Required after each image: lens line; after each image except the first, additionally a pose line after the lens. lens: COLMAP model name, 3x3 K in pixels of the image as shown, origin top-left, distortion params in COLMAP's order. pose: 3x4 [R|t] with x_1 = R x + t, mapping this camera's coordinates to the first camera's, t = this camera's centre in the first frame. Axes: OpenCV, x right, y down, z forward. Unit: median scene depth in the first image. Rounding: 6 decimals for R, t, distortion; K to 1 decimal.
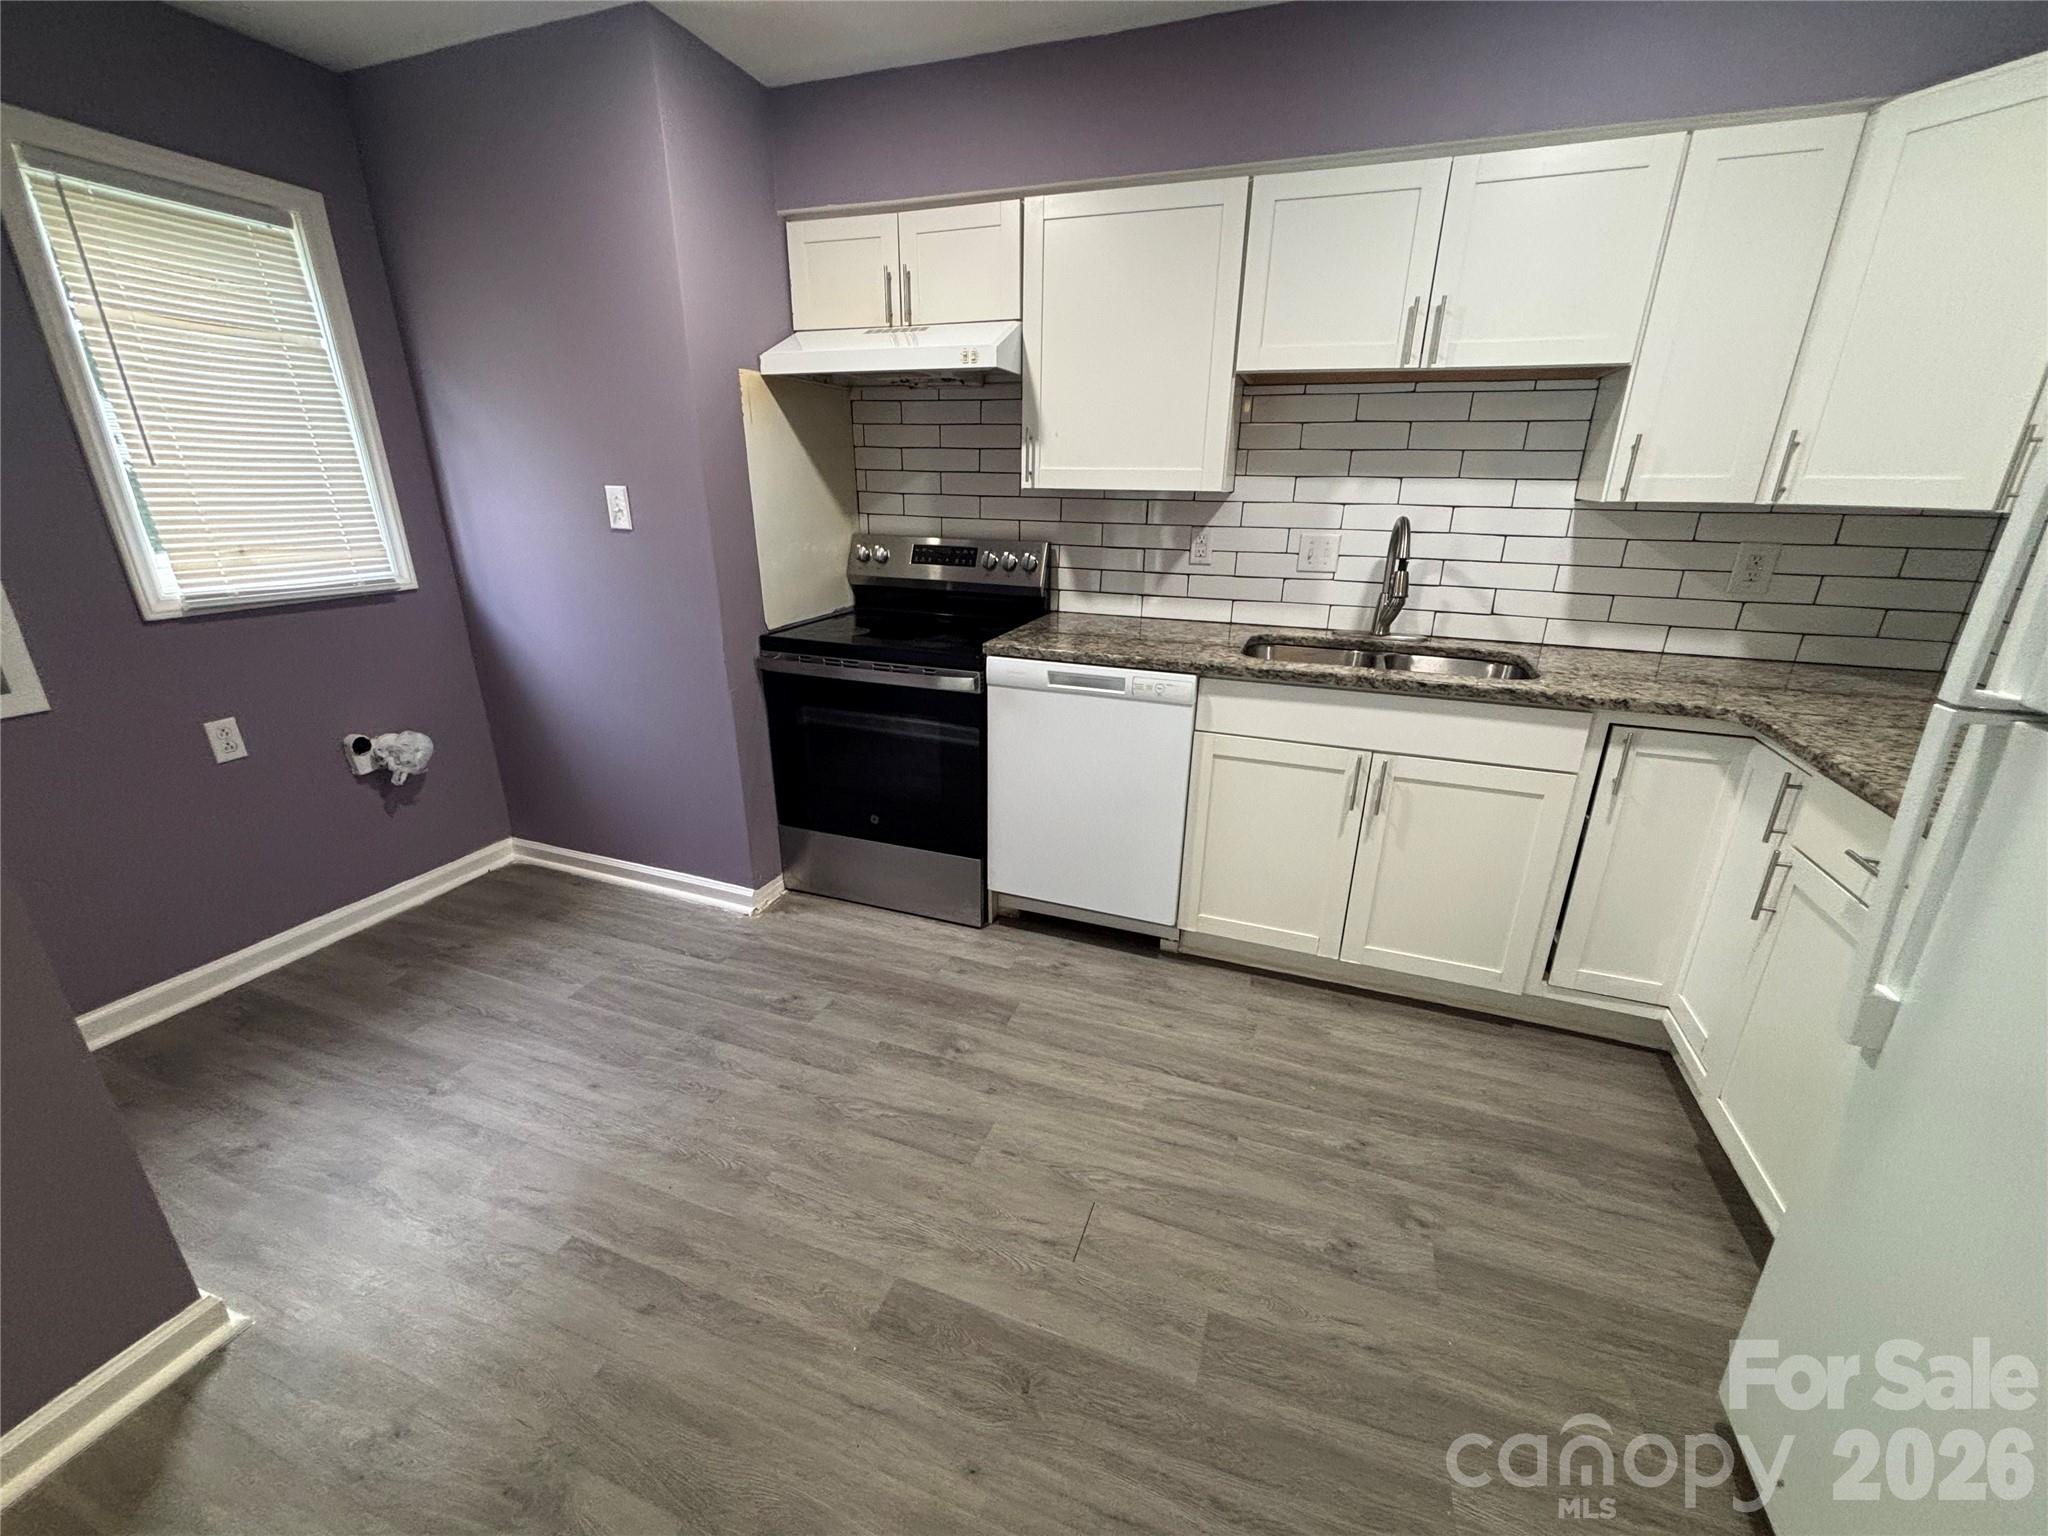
lens RADIAL K [[819.5, 0, 1032.7], [0, 819.5, 770.4], [0, 0, 1]] dist [-0.009981, 0.000026]
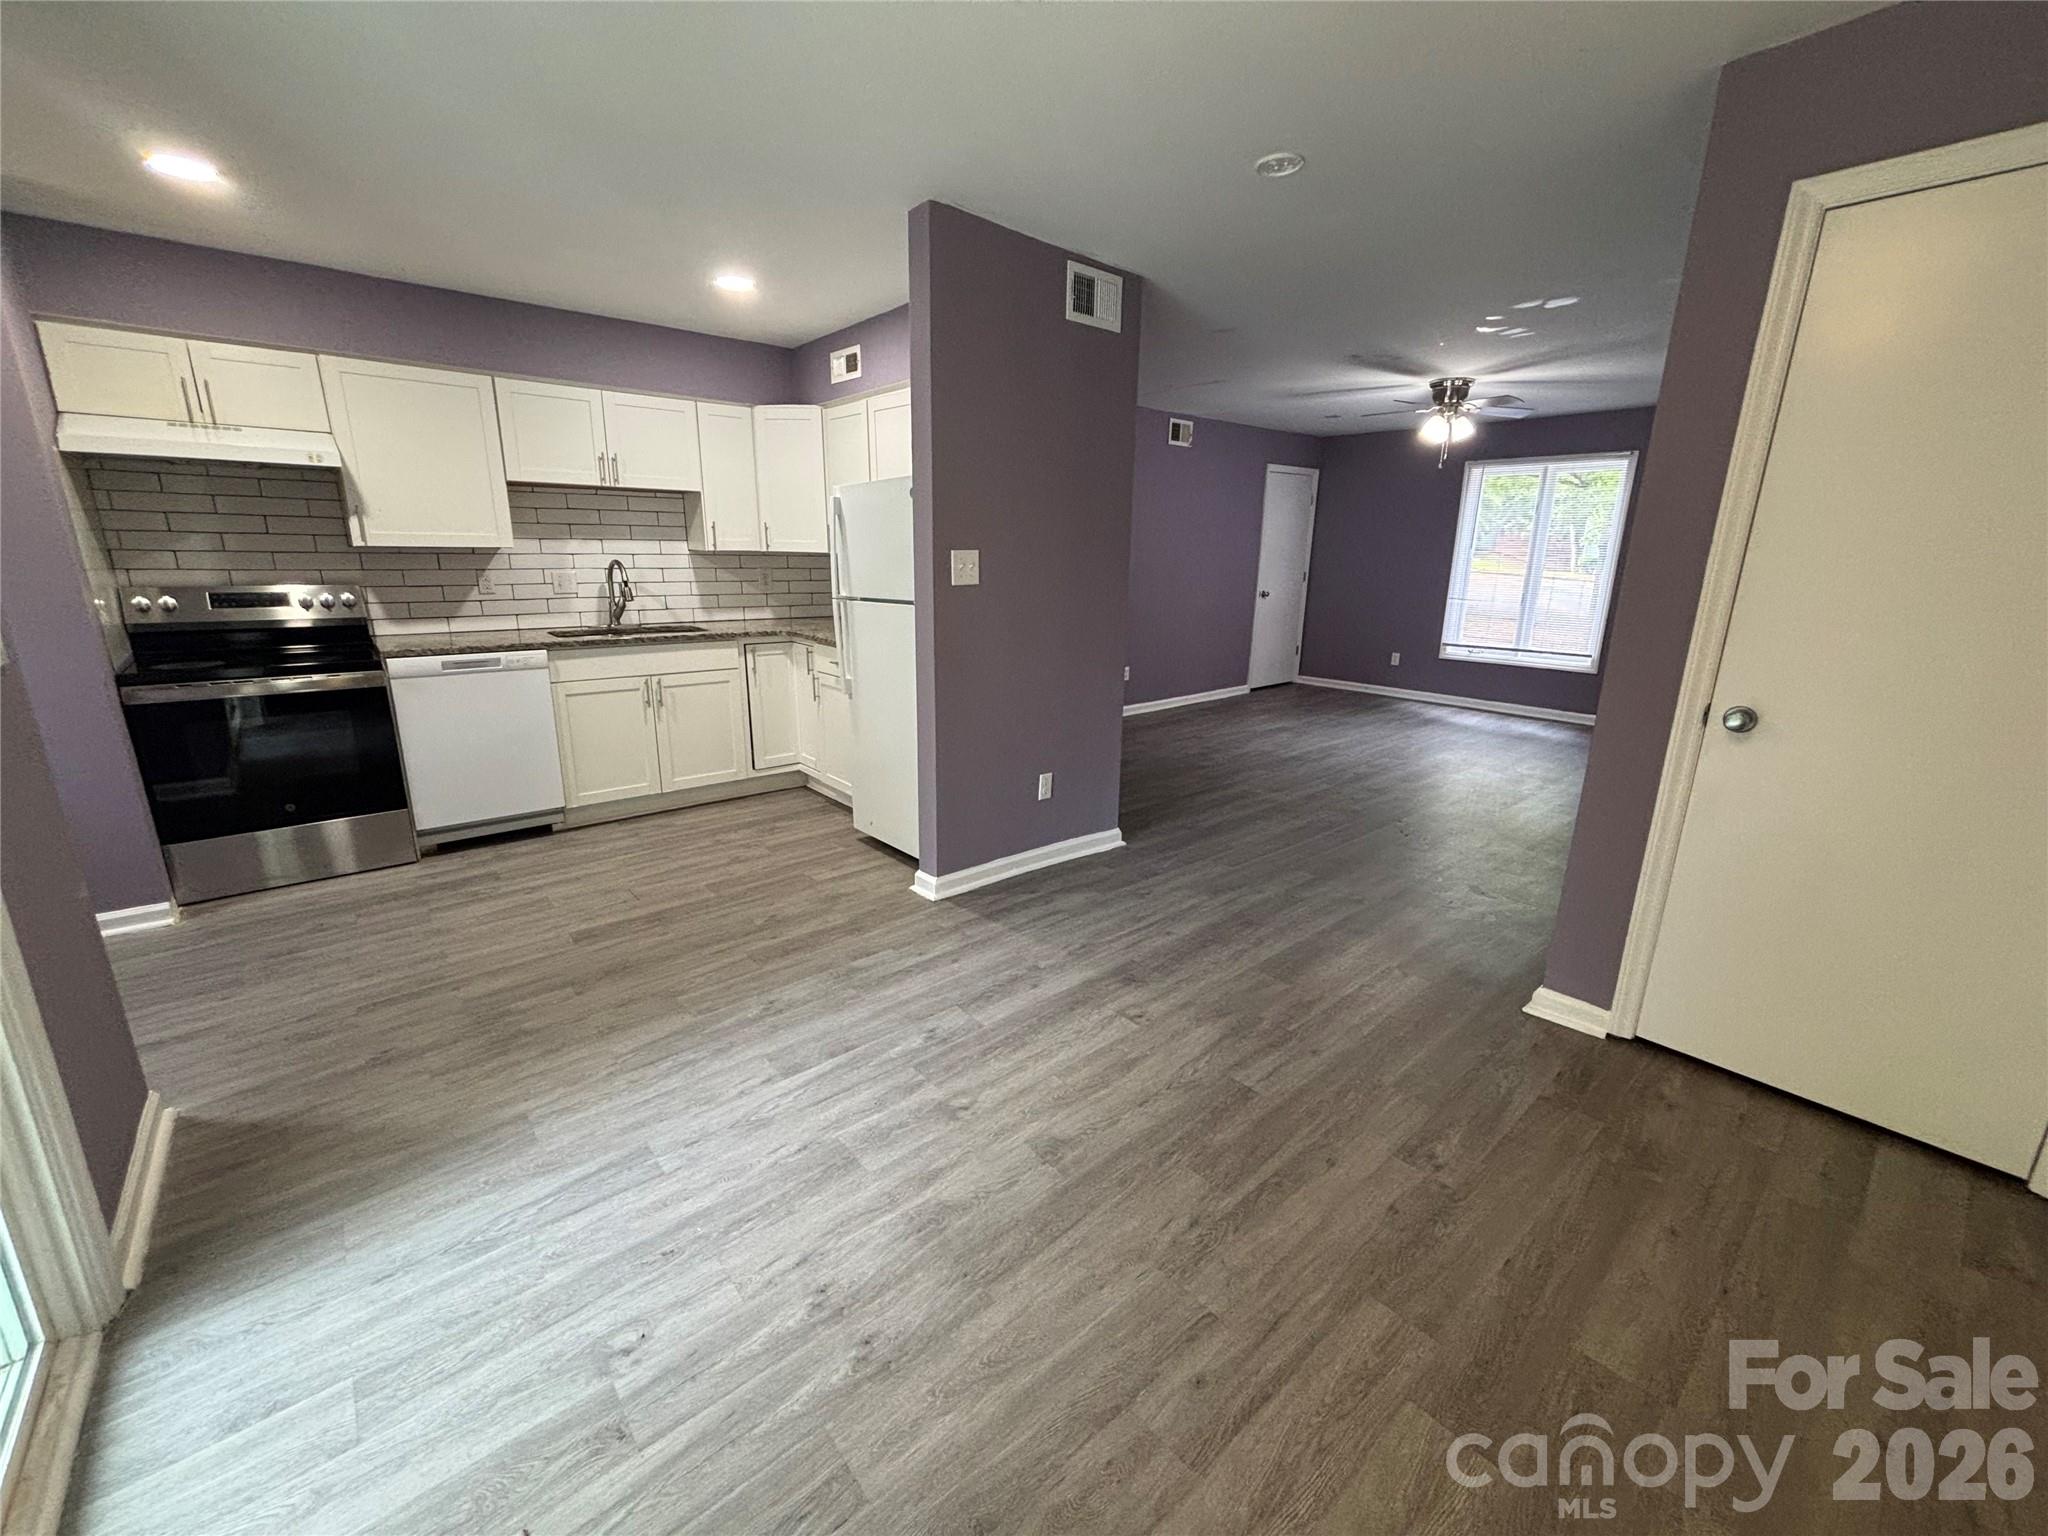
lens RADIAL K [[820.4, 0, 1024.0], [0, 820.4, 768.0], [0, 0, 1]] dist [-0.000446, -0.000022]
pose [[0.487754, -0.231397, 0.841755, -0.793360], [0.284639, 0.953691, 0.097234, 0.232648], [-0.825273, 0.192171, 0.531031, -0.693706]]
